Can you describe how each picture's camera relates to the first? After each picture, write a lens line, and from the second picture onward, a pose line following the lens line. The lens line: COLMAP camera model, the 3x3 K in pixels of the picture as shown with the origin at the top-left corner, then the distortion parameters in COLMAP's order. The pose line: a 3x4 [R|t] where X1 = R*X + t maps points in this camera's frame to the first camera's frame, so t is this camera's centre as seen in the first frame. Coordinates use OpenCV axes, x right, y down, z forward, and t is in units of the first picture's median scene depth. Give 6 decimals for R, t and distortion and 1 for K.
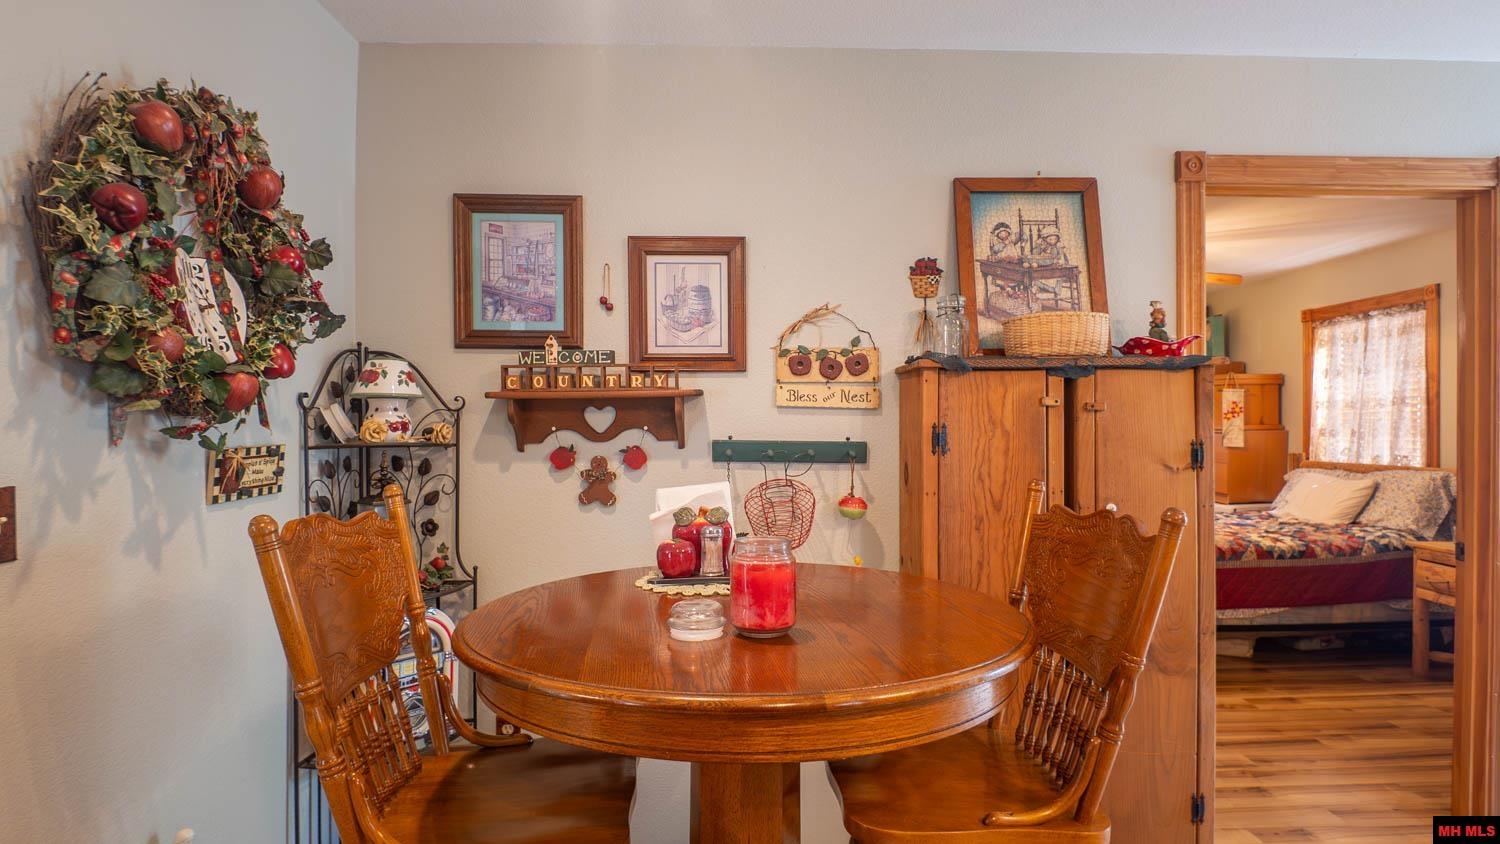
lens RADIAL K [[771.6, 0, 753.9], [0, 771.6, 422.5], [0, 0, 1]] dist [0.054691, -0.065511]
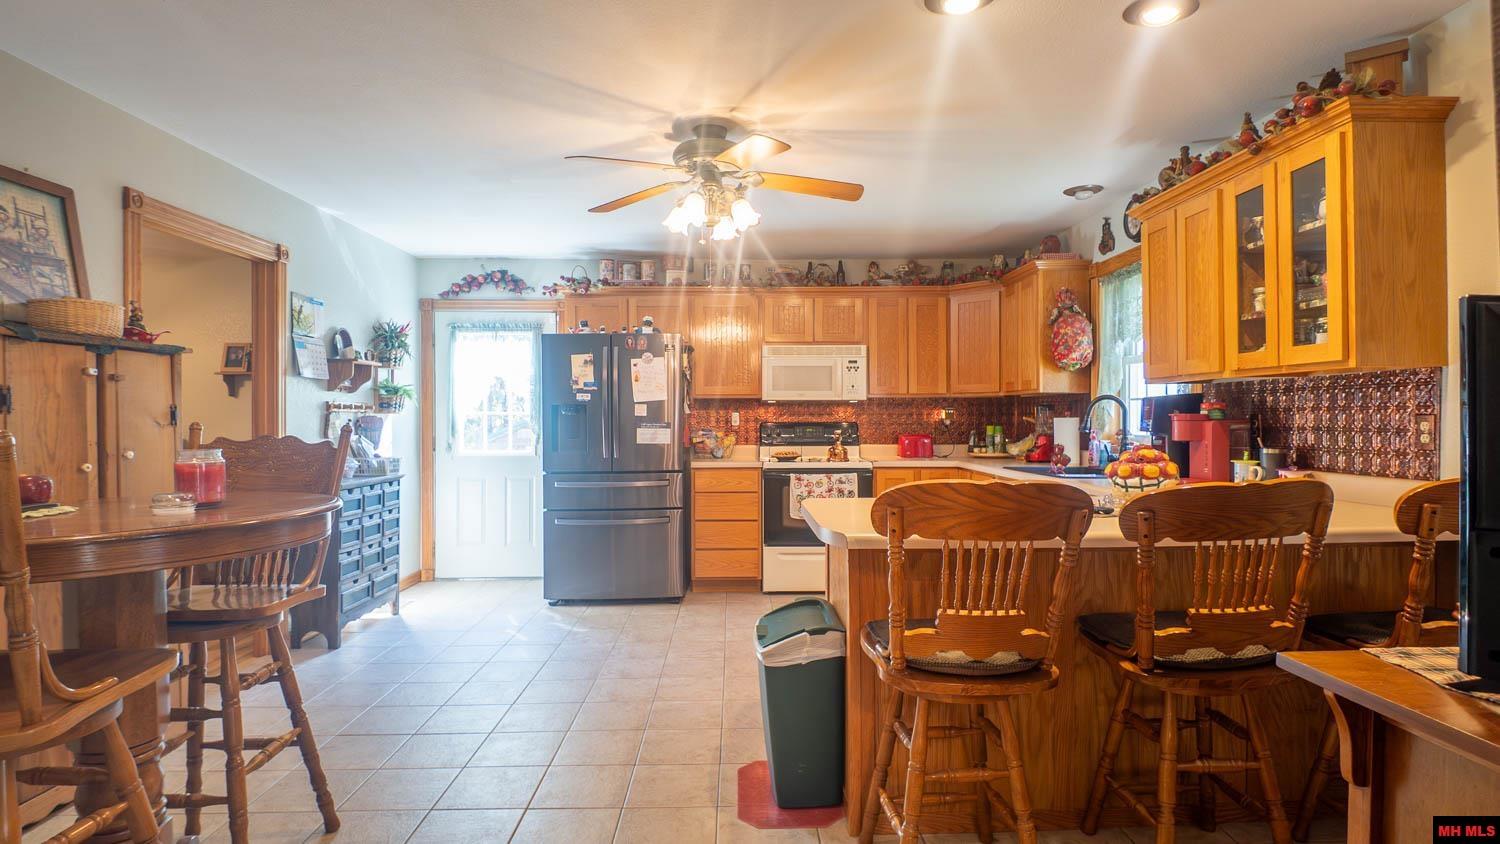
lens RADIAL K [[797.8, 0, 761.7], [0, 797.8, 427.0], [0, 0, 1]] dist [-0.002043, -0.001086]
pose [[0.006200, -0.008972, 0.999941, -0.813444], [0.005140, 0.999947, 0.008941, 0.051274], [-0.999968, 0.005085, 0.006246, -0.078285]]
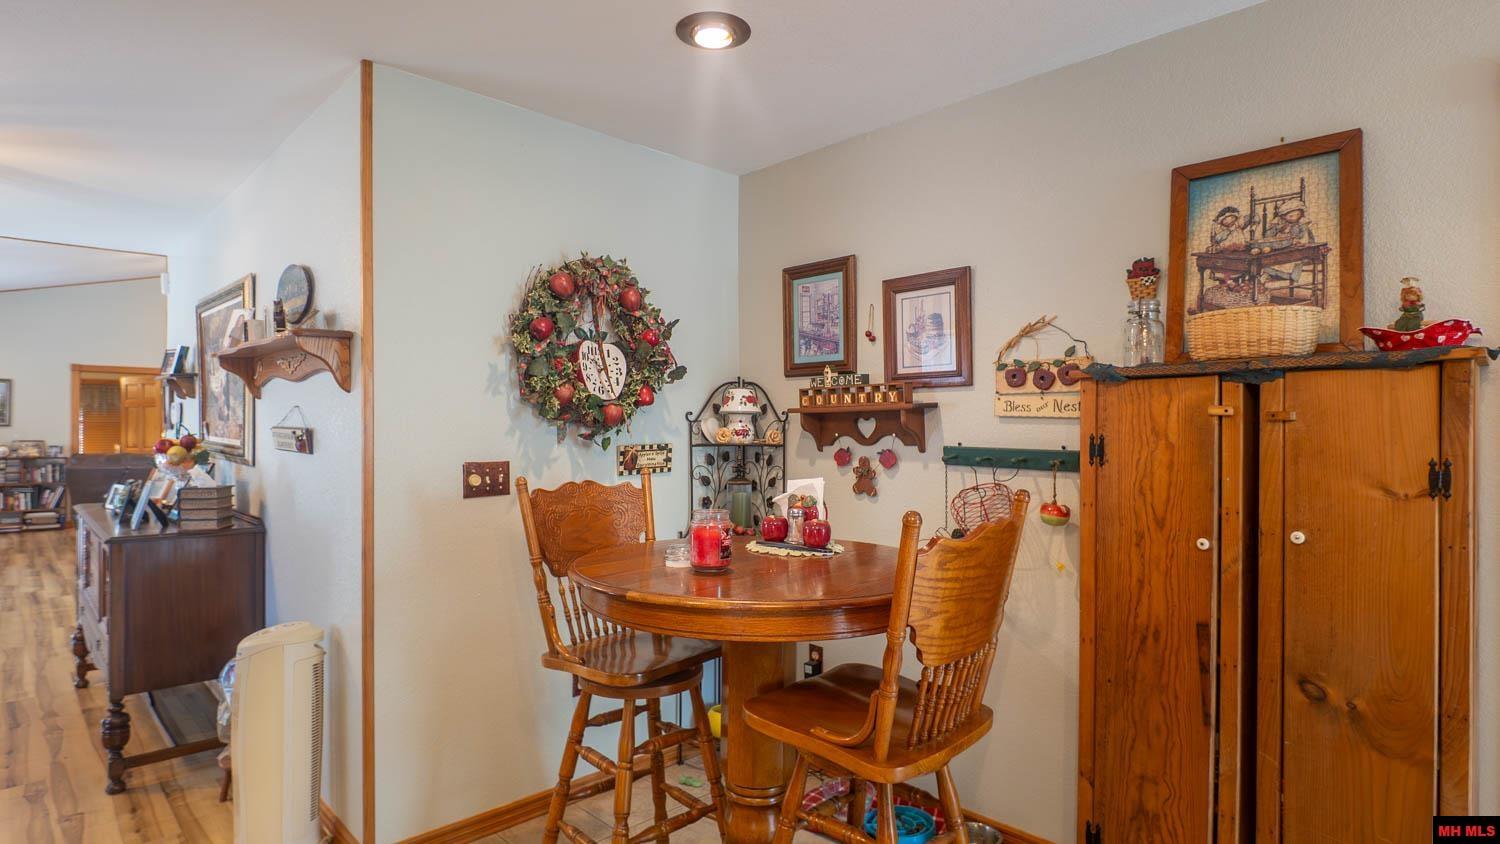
lens RADIAL K [[775.9, 0, 752.7], [0, 775.9, 423.1], [0, 0, 1]] dist [-0.012986, -0.000428]
pose [[0.672892, -0.000696, -0.739740, 0.617216], [0.003404, 0.999992, 0.002155, -0.015246], [0.739733, -0.003968, 0.672889, 0.007567]]
